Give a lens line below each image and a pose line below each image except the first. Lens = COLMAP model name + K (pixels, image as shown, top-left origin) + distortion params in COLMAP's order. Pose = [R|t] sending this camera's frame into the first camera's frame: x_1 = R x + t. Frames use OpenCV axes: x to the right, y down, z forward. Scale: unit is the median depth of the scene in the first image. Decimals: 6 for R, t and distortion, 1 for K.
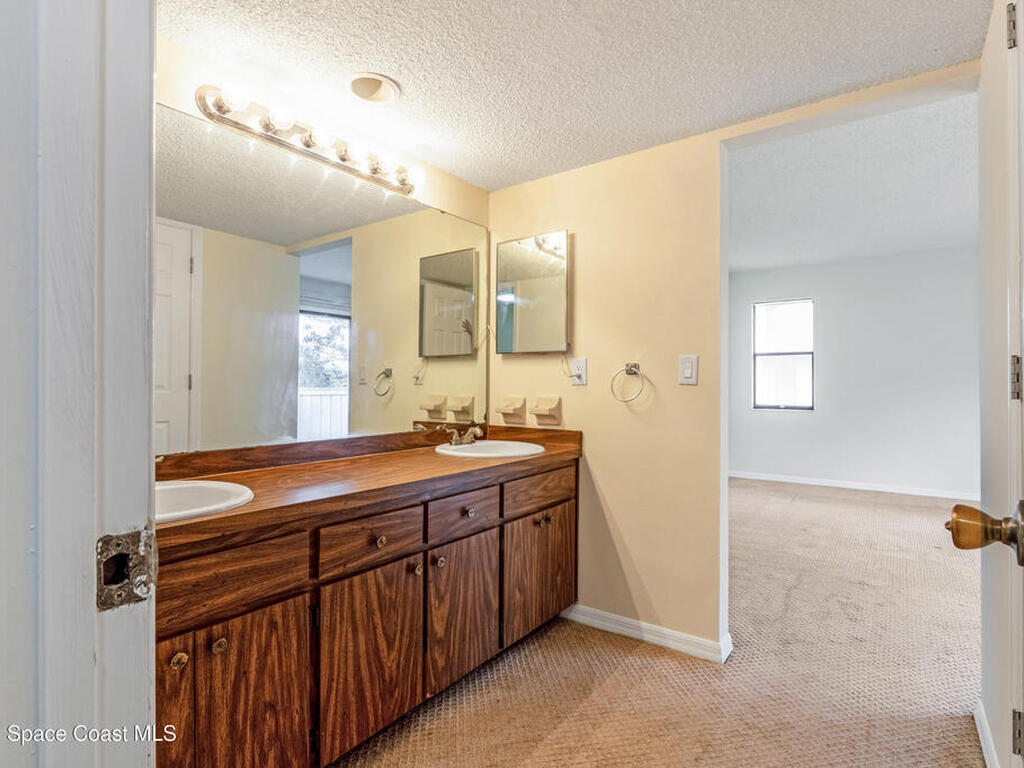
lens RADIAL K [[537.3, 0, 516.3], [0, 537.3, 387.8], [0, 0, 1]] dist [-0.014157, 0.002997]
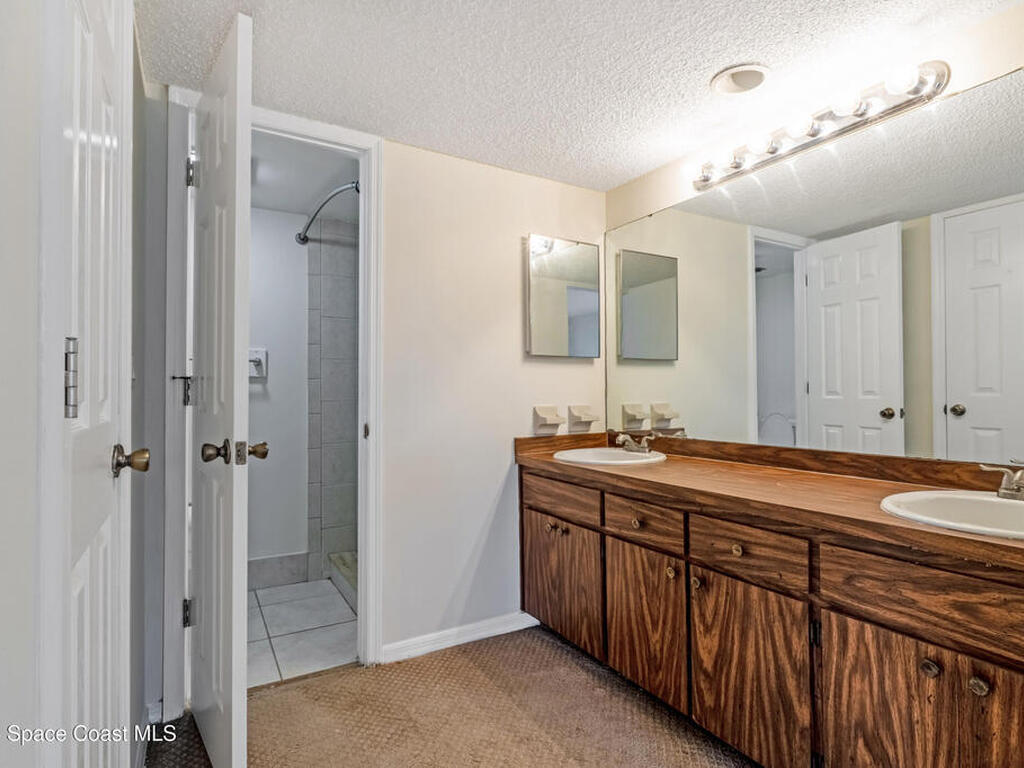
lens RADIAL K [[537.3, 0, 518.7], [0, 537.3, 386.0], [0, 0, 1]] dist [-0.014157, 0.002997]
pose [[-0.400227, -0.008869, -0.916373, 0.946310], [0.007965, 0.999882, -0.013156, -0.003583], [0.916381, -0.012565, -0.400109, 1.249452]]
